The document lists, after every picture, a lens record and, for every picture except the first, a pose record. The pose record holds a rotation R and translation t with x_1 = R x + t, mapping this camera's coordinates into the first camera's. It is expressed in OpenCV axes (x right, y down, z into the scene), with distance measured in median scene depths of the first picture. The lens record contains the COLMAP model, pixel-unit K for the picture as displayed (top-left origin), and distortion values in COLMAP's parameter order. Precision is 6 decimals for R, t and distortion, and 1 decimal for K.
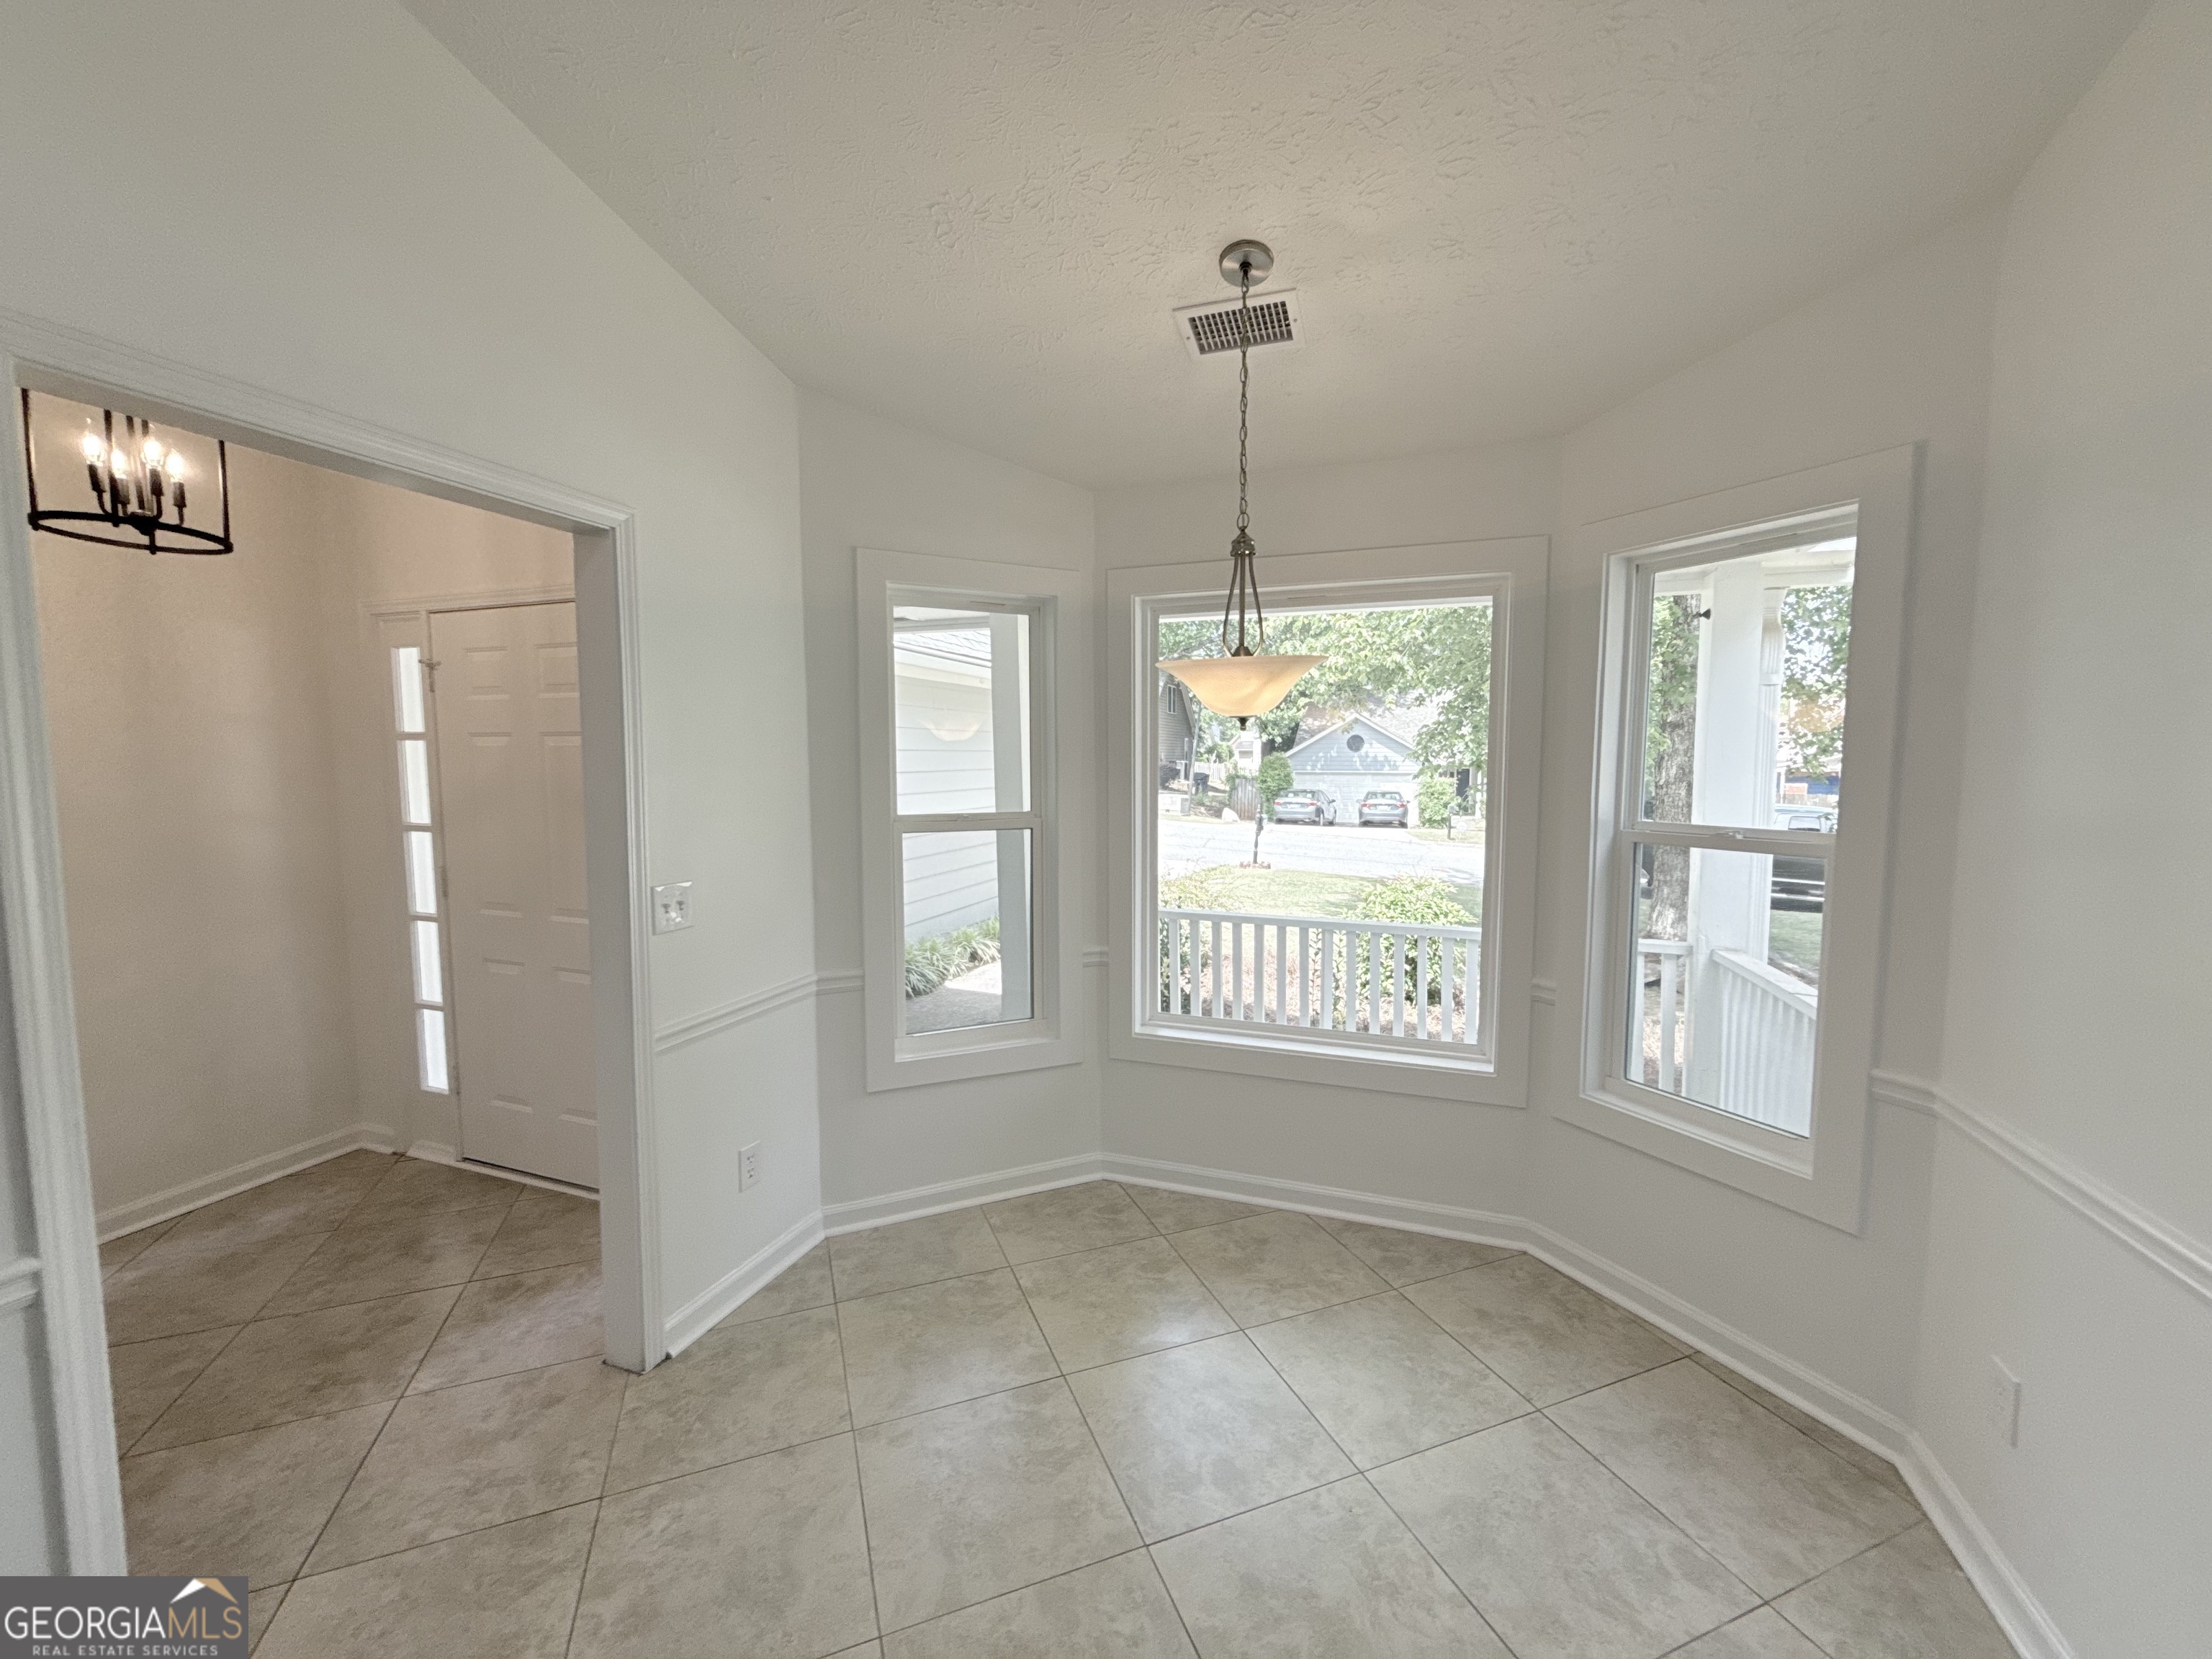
lens RADIAL K [[880.5, 0, 1106.0], [0, 880.5, 829.5], [0, 0, 1]] dist [0.000548, 0.000281]
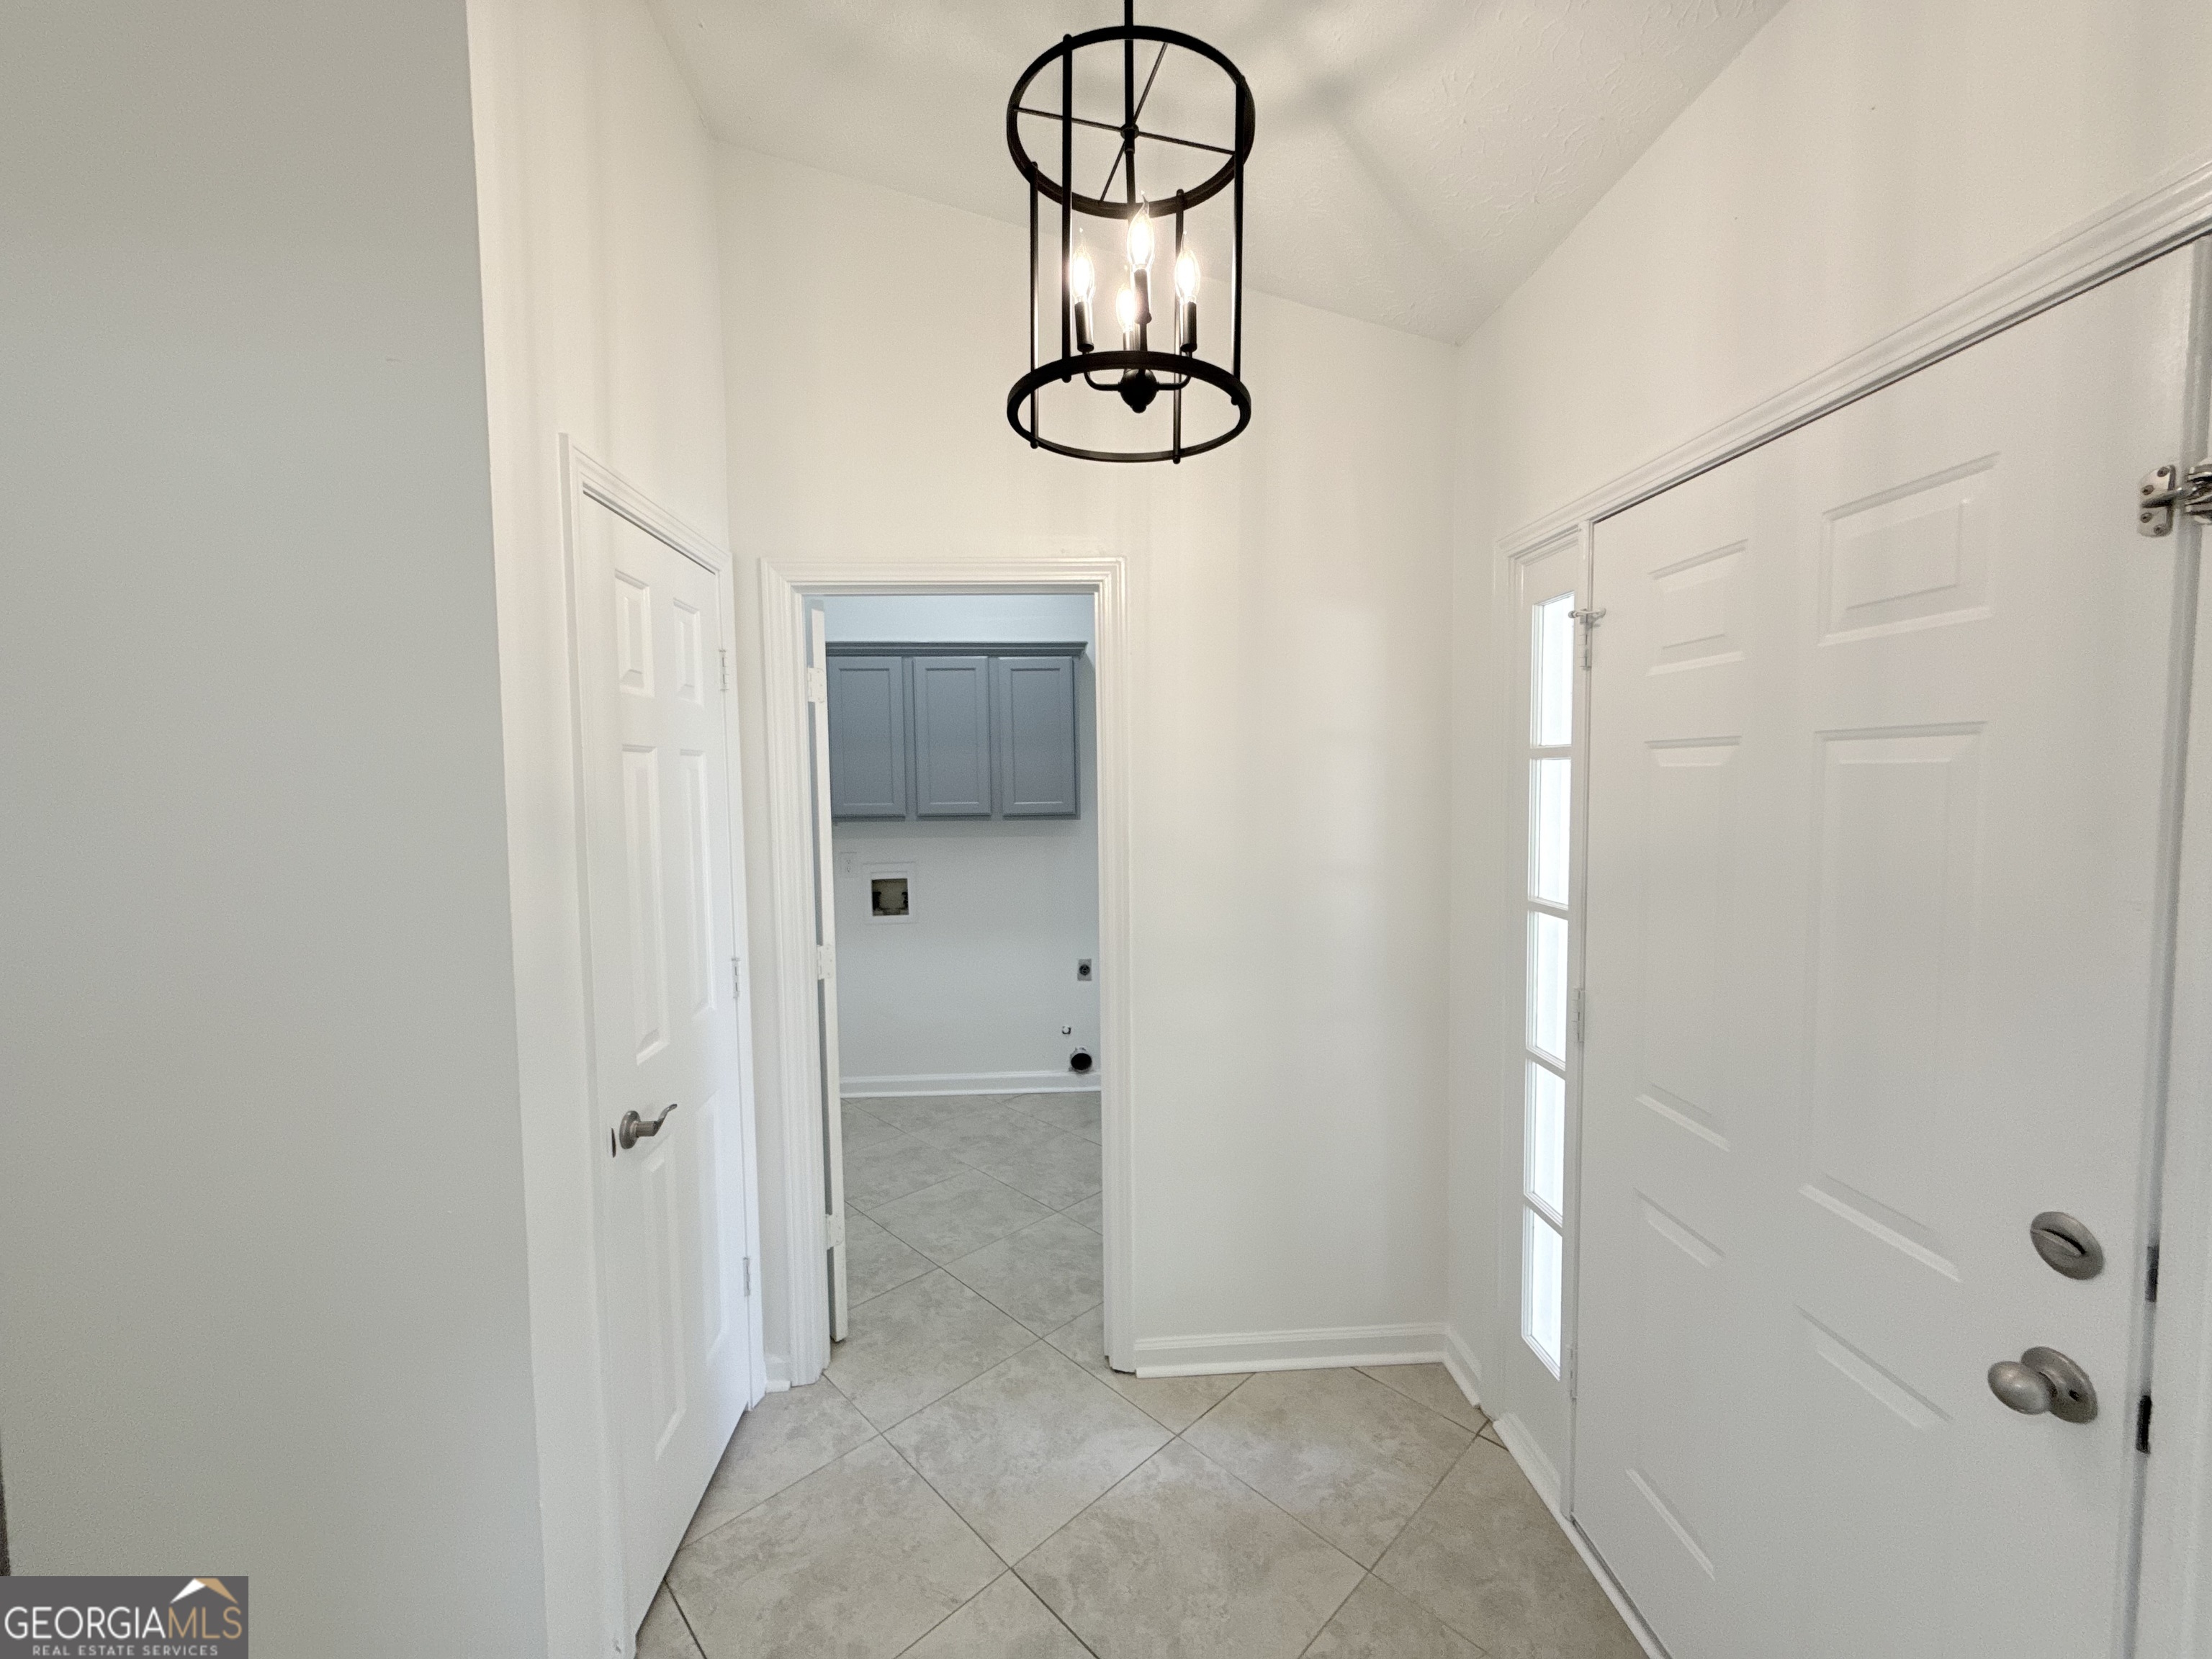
lens RADIAL K [[880.5, 0, 1106.0], [0, 880.5, 829.5], [0, 0, 1]] dist [0.000548, 0.000281]
pose [[0.401682, 0.050467, -0.914387, -0.370263], [-0.065152, 0.997525, 0.026435, -0.051012], [0.913459, 0.048956, 0.403976, 0.497452]]
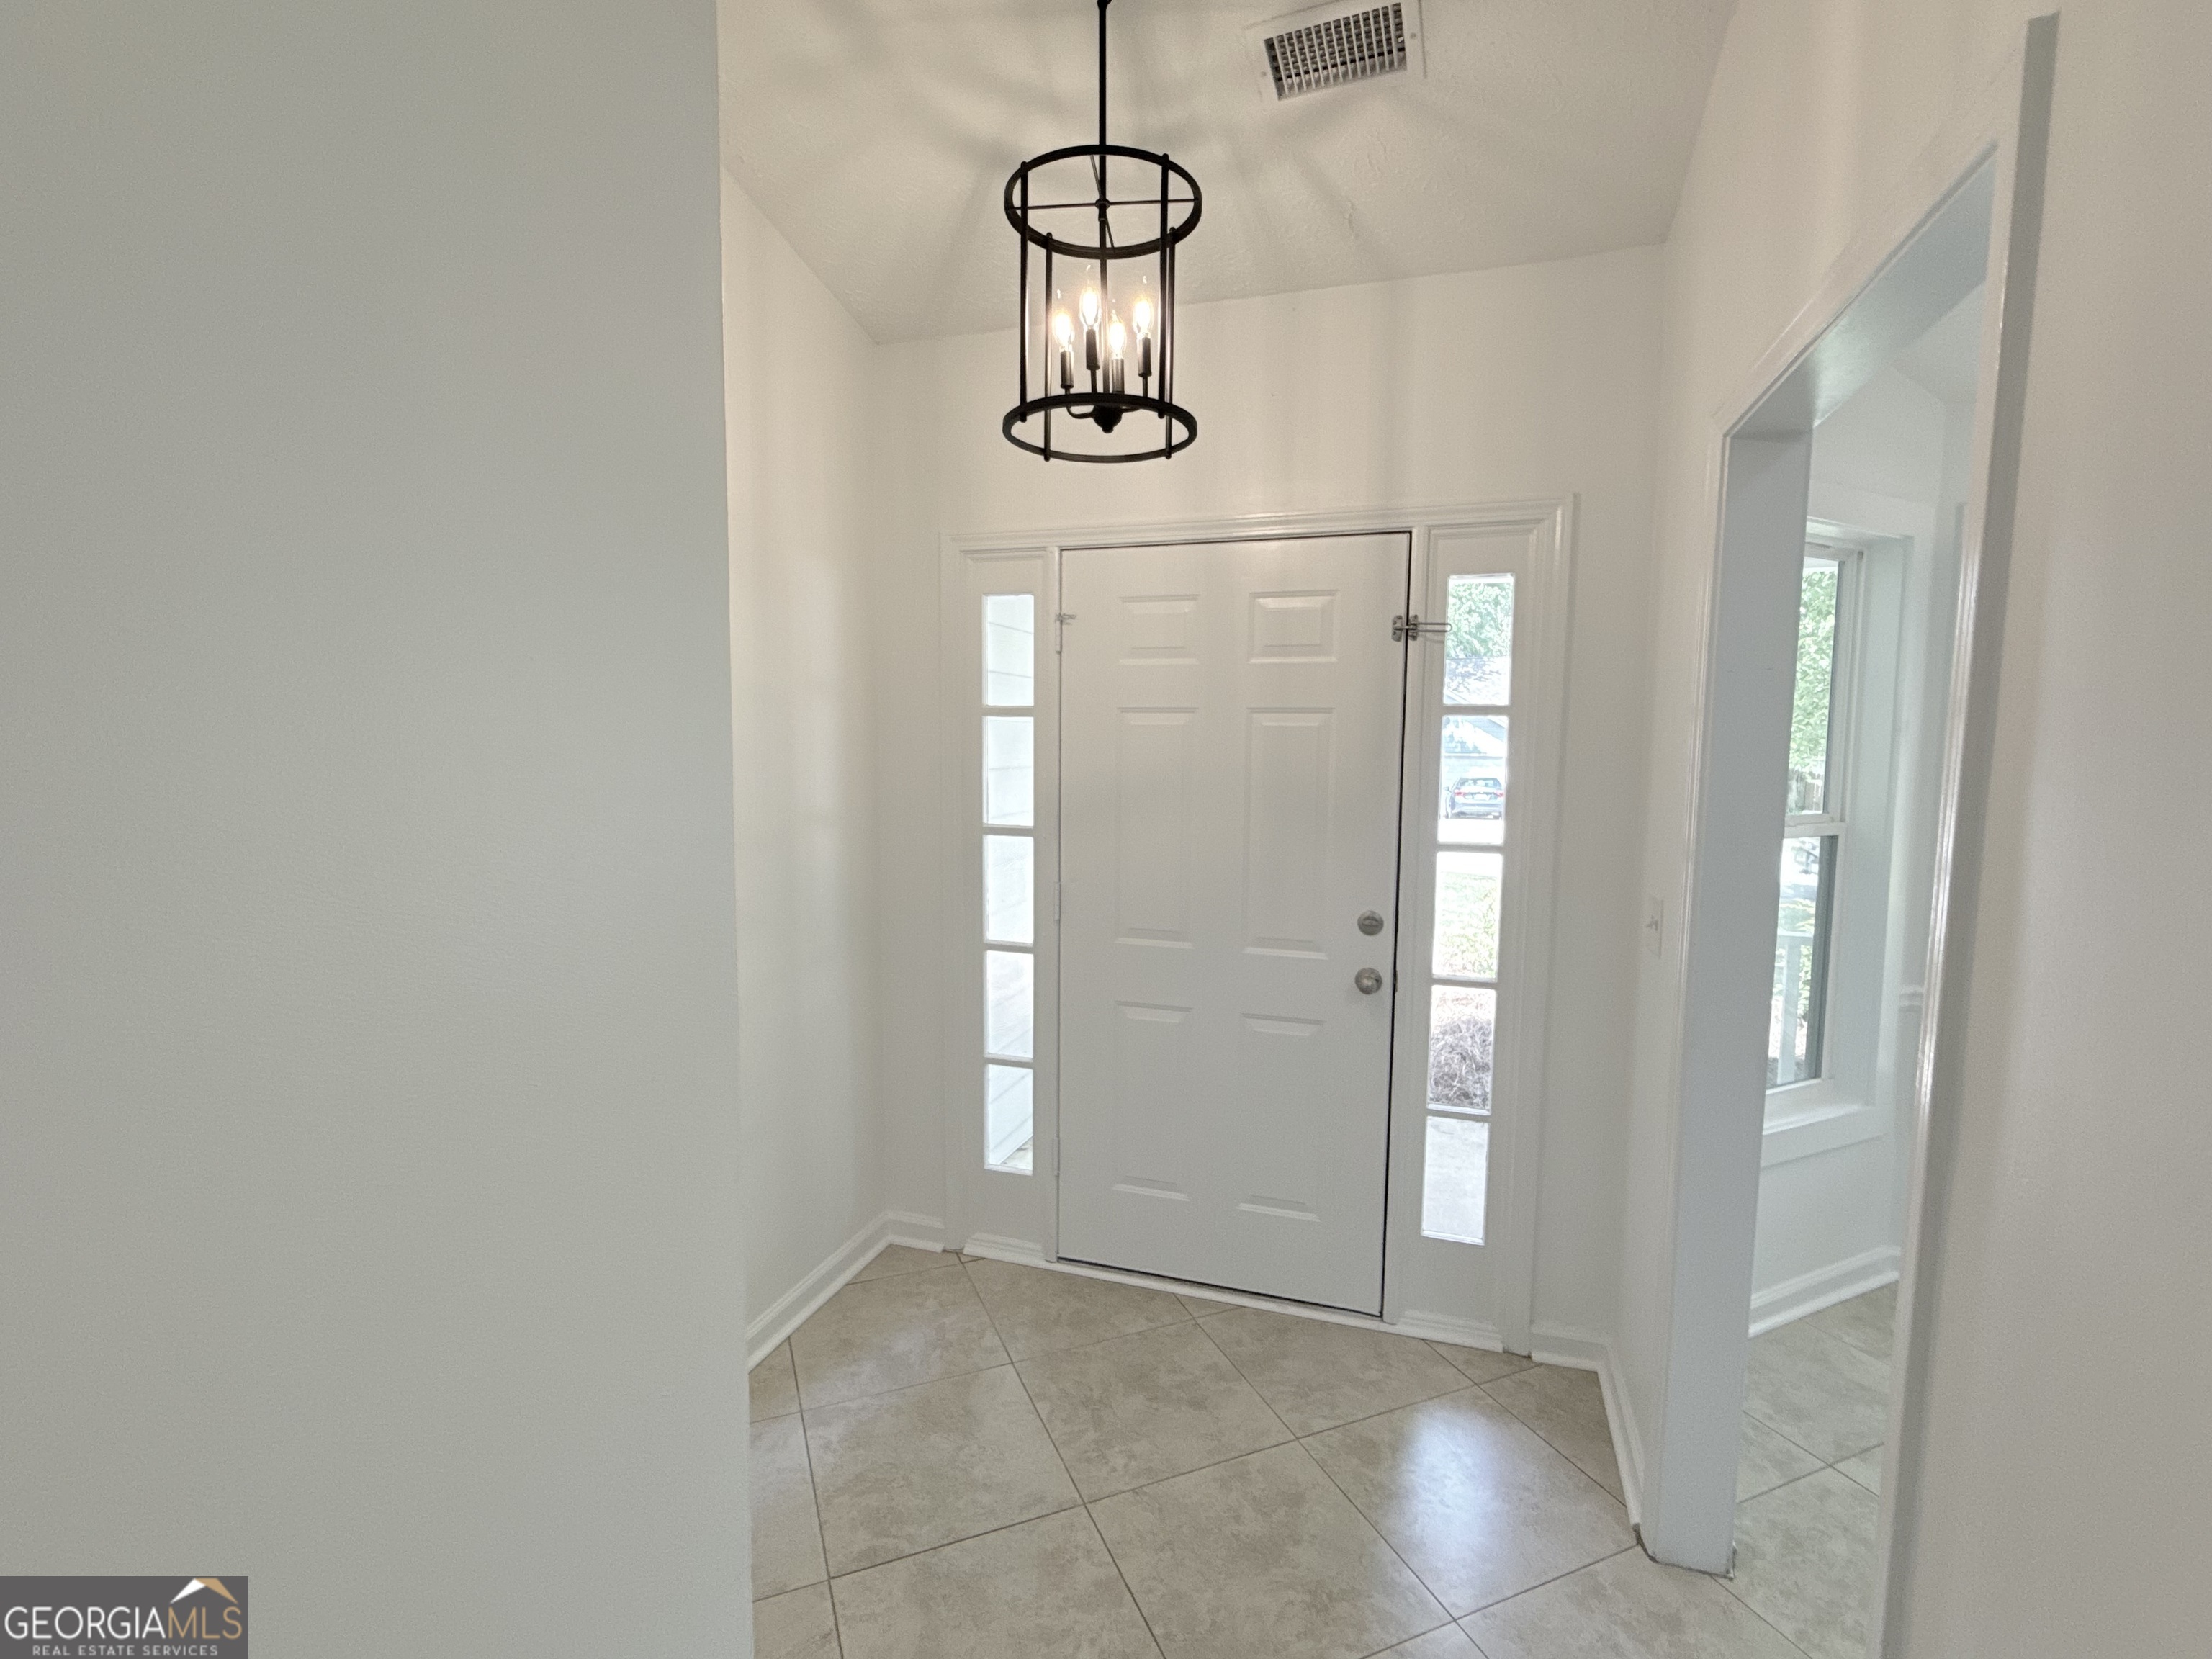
lens RADIAL K [[1024.0, 0, 1106.0], [0, 1024.0, 829.5], [0, 0, 1]] dist [0.001593, 0.000549]
pose [[0.999495, 0.005616, 0.031275, -0.726611], [-0.005963, 0.999922, 0.011002, -0.013196], [-0.031211, -0.011183, 0.999450, 0.105600]]
